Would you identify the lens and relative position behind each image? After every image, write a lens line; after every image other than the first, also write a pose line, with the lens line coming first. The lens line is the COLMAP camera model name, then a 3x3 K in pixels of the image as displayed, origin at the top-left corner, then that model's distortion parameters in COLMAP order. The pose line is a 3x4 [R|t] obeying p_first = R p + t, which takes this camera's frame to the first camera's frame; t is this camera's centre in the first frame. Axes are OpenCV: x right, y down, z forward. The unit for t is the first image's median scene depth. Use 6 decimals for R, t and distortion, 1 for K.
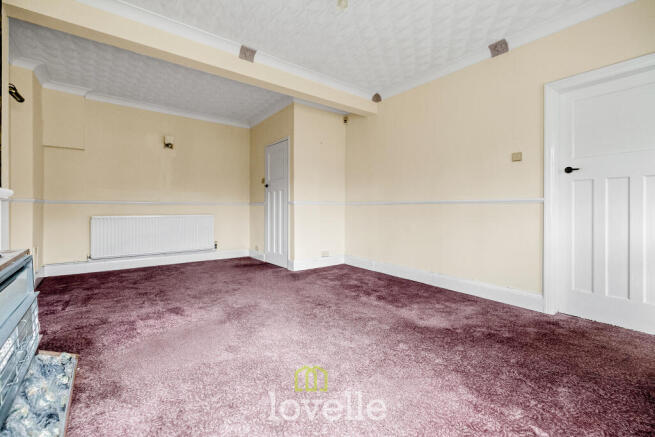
lens RADIAL K [[285.8, 0, 328.2], [0, 285.8, 207.3], [0, 0, 1]] dist [-0.000228, -0.000079]
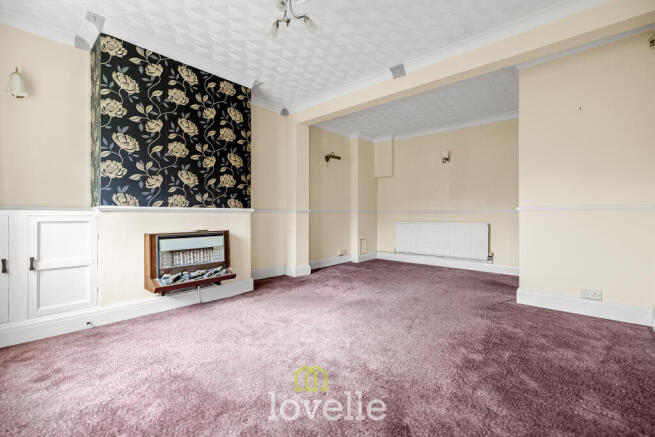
lens RADIAL K [[285.8, 0, 328.2], [0, 285.8, 207.3], [0, 0, 1]] dist [-0.000228, -0.000079]
pose [[0.188486, -0.035132, -0.981447, 0.563865], [0.006872, 0.999383, -0.034454, 0.007074], [0.982052, -0.000250, 0.188611, 0.430526]]
